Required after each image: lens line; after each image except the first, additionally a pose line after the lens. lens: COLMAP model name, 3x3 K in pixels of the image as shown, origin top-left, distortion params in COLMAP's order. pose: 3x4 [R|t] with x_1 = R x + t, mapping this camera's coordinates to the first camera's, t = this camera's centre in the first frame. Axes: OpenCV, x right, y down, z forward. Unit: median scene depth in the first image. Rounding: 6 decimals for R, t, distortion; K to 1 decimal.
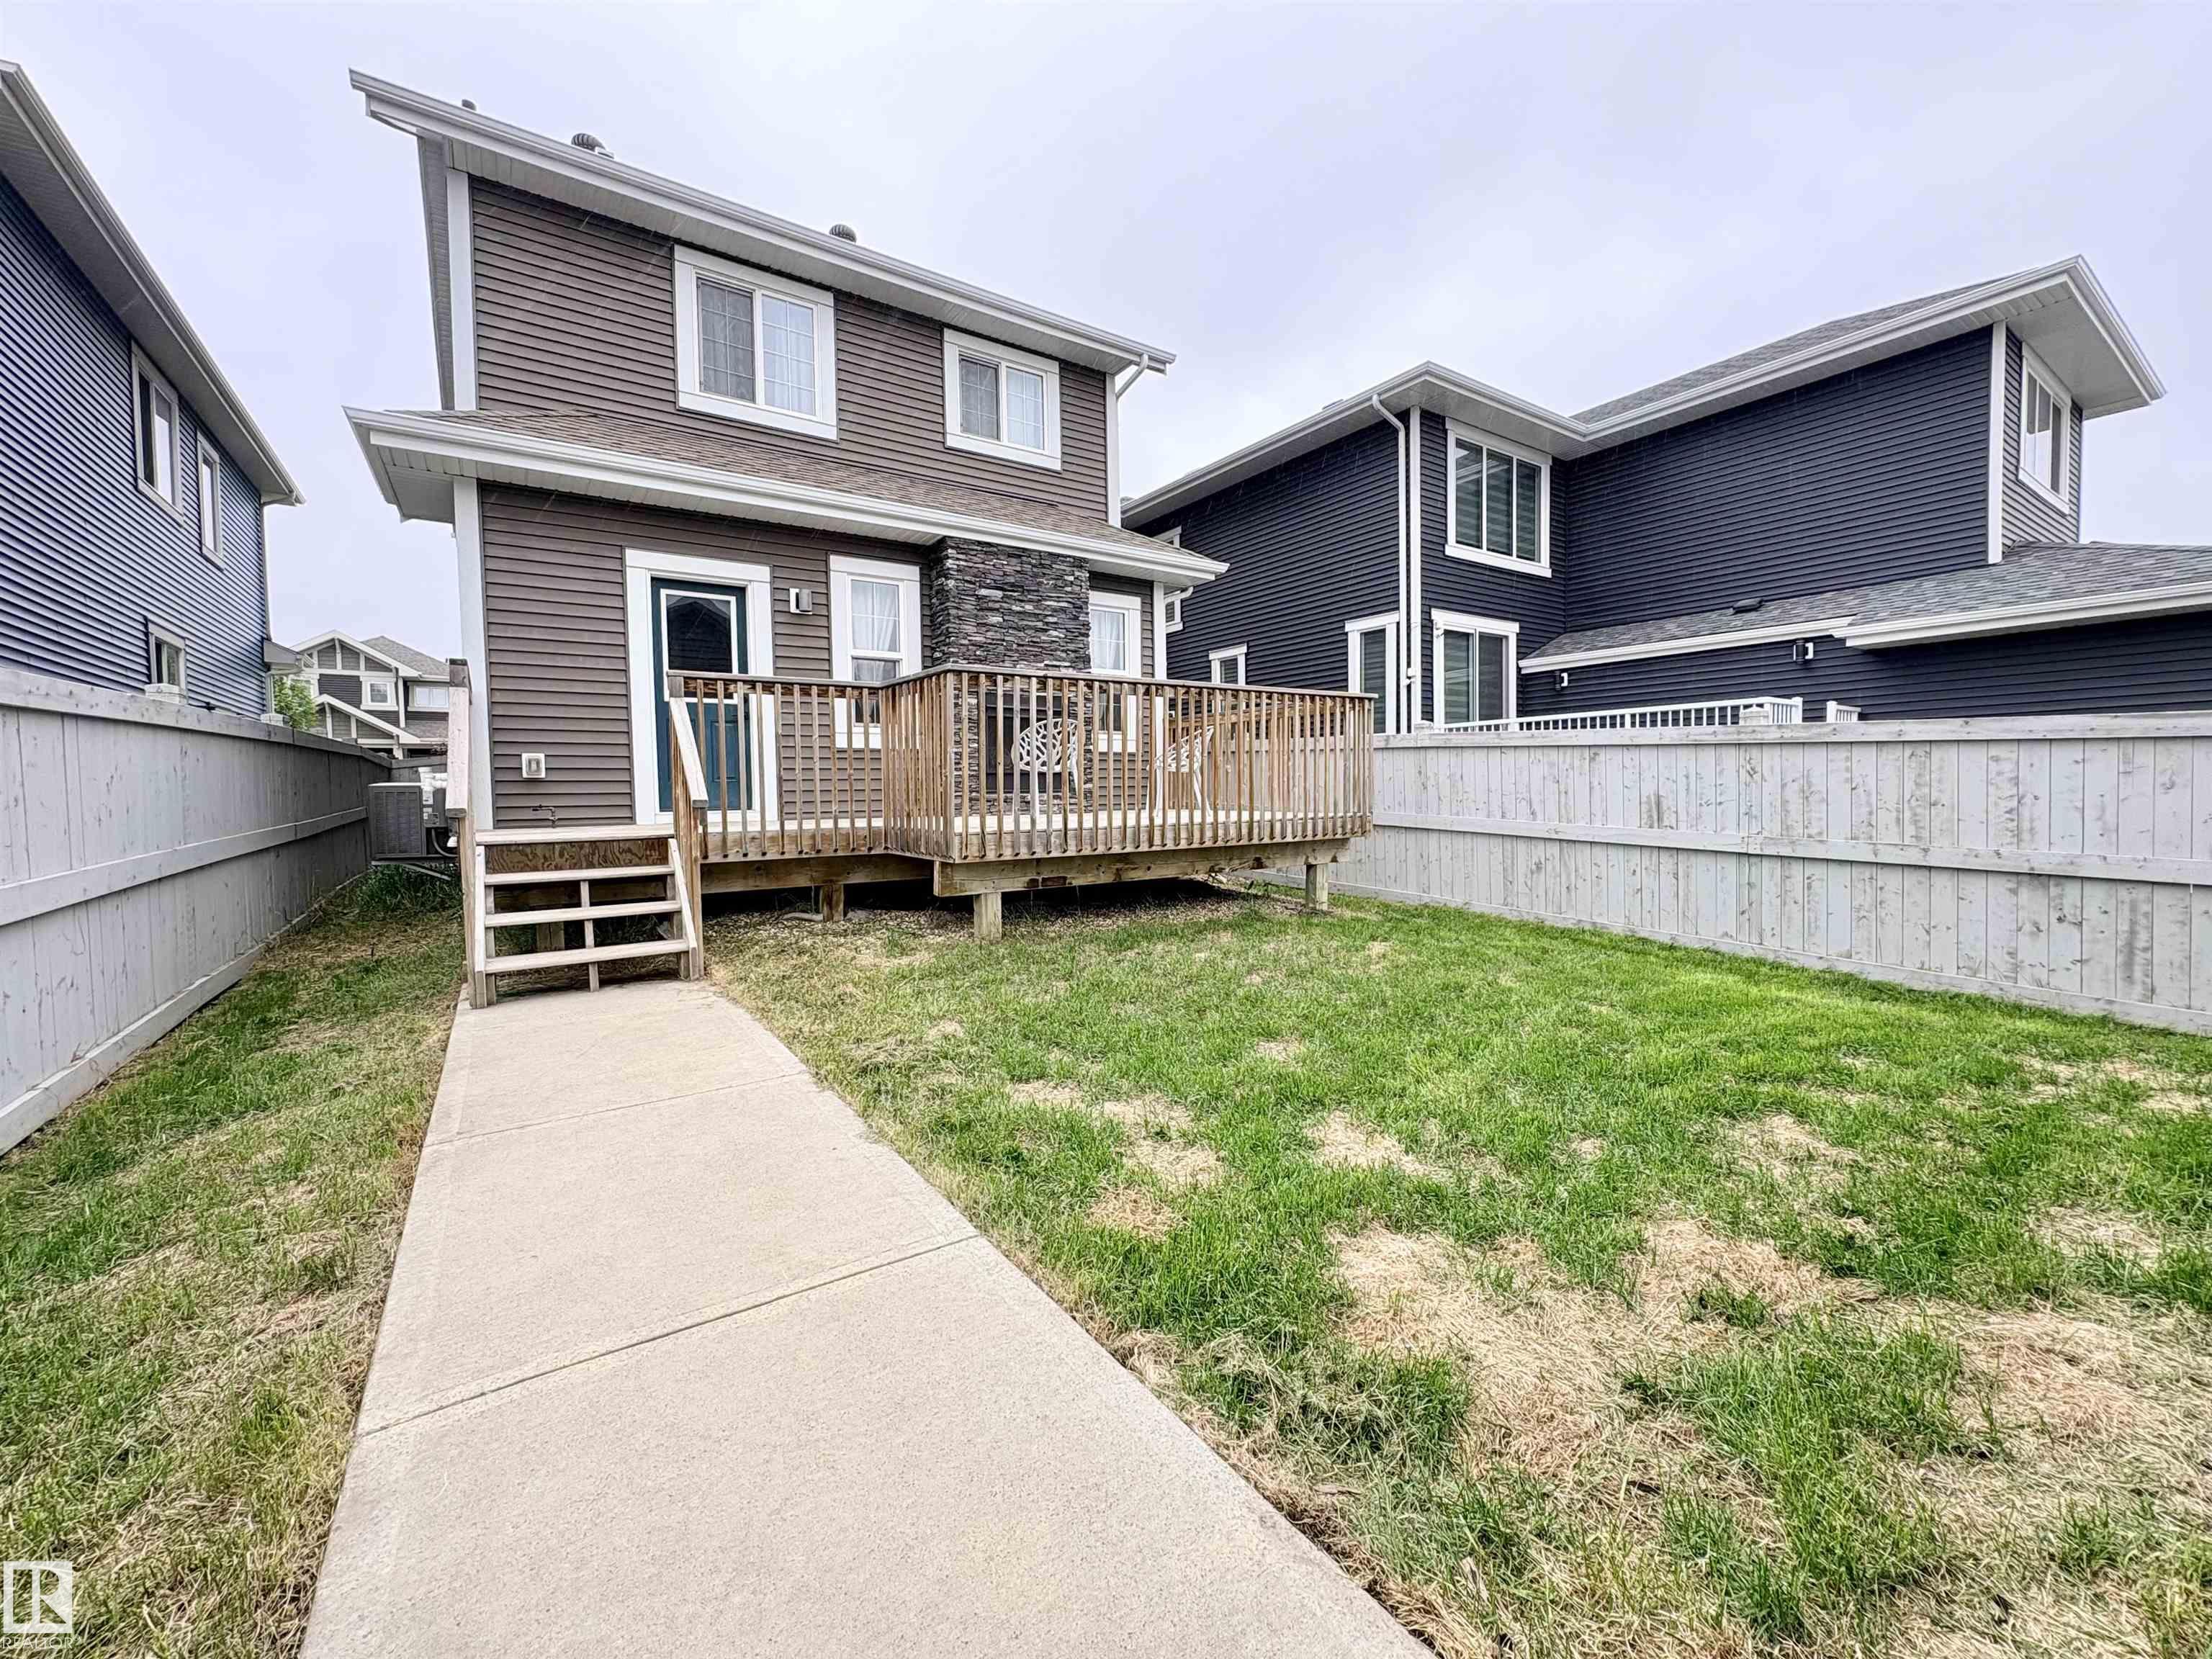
lens RADIAL K [[877.3, 0, 1106.0], [0, 877.3, 829.5], [0, 0, 1]] dist [-0.000303, 0.000150]
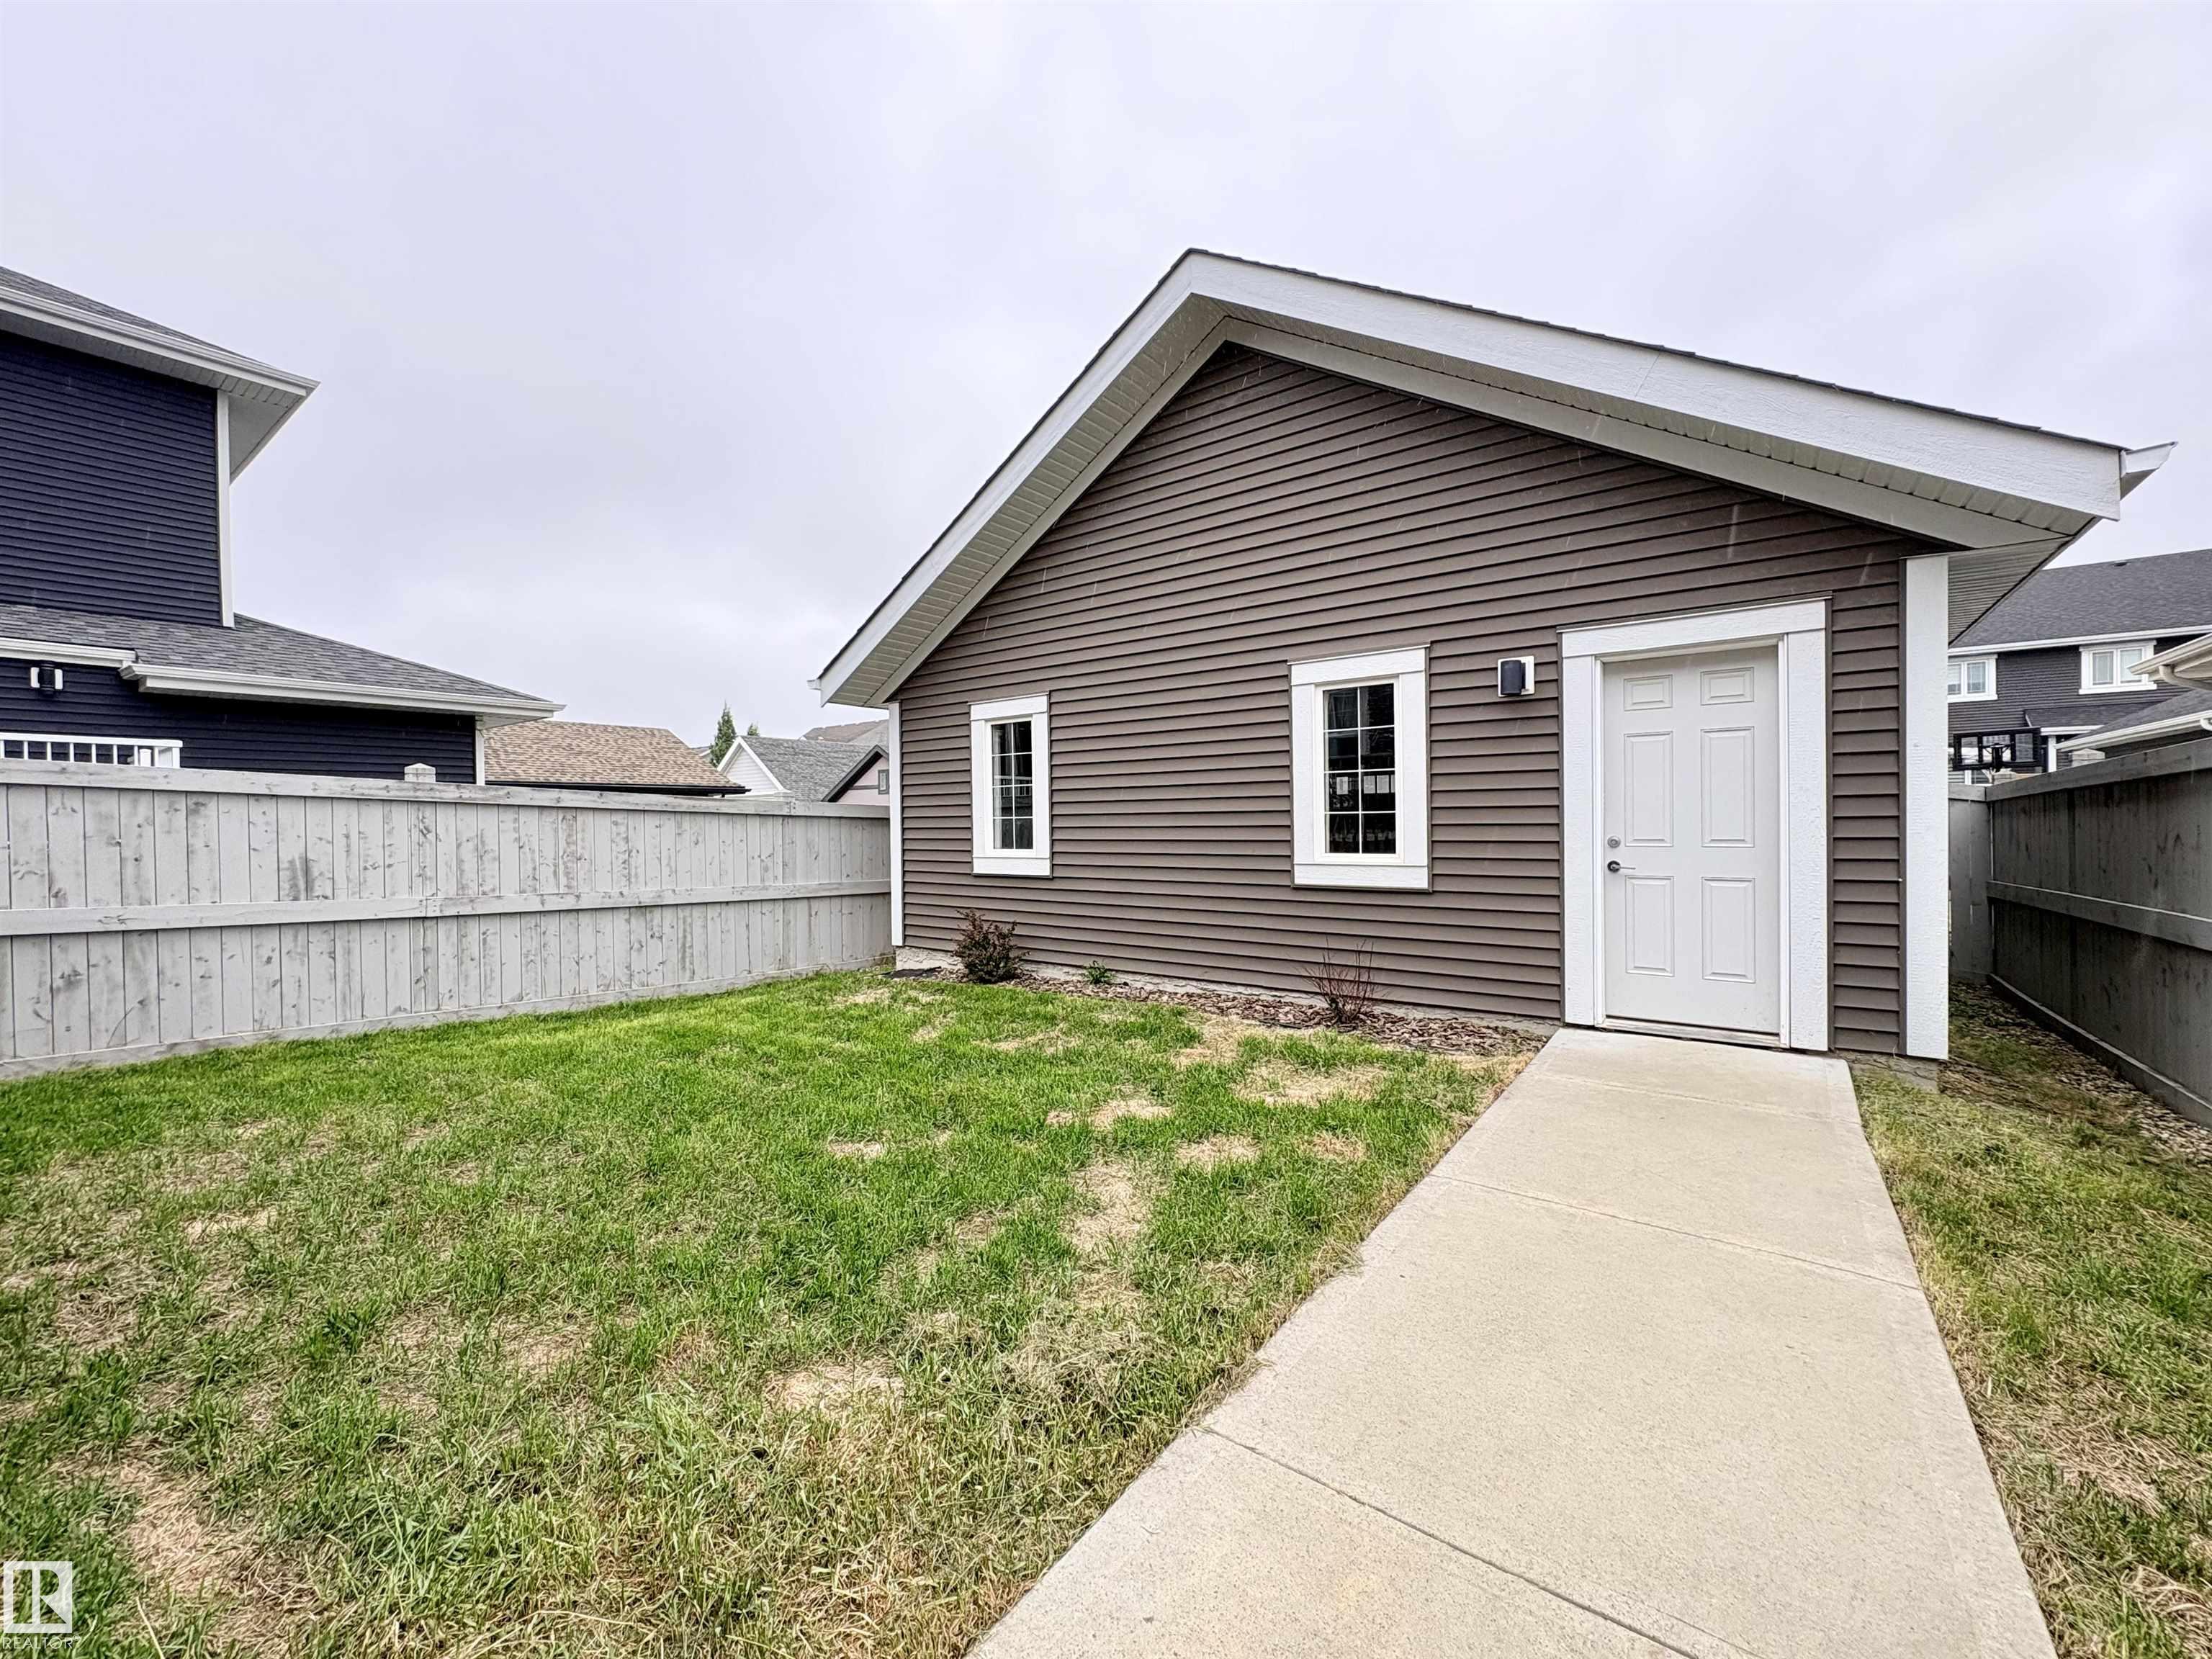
lens RADIAL K [[877.3, 0, 1106.0], [0, 877.3, 829.5], [0, 0, 1]] dist [-0.000303, 0.000150]
pose [[-0.331239, 0.012411, 0.943465, -0.325277], [0.059799, 0.998179, 0.007864, -0.024413], [-0.941650, 0.059023, -0.331379, 0.489526]]
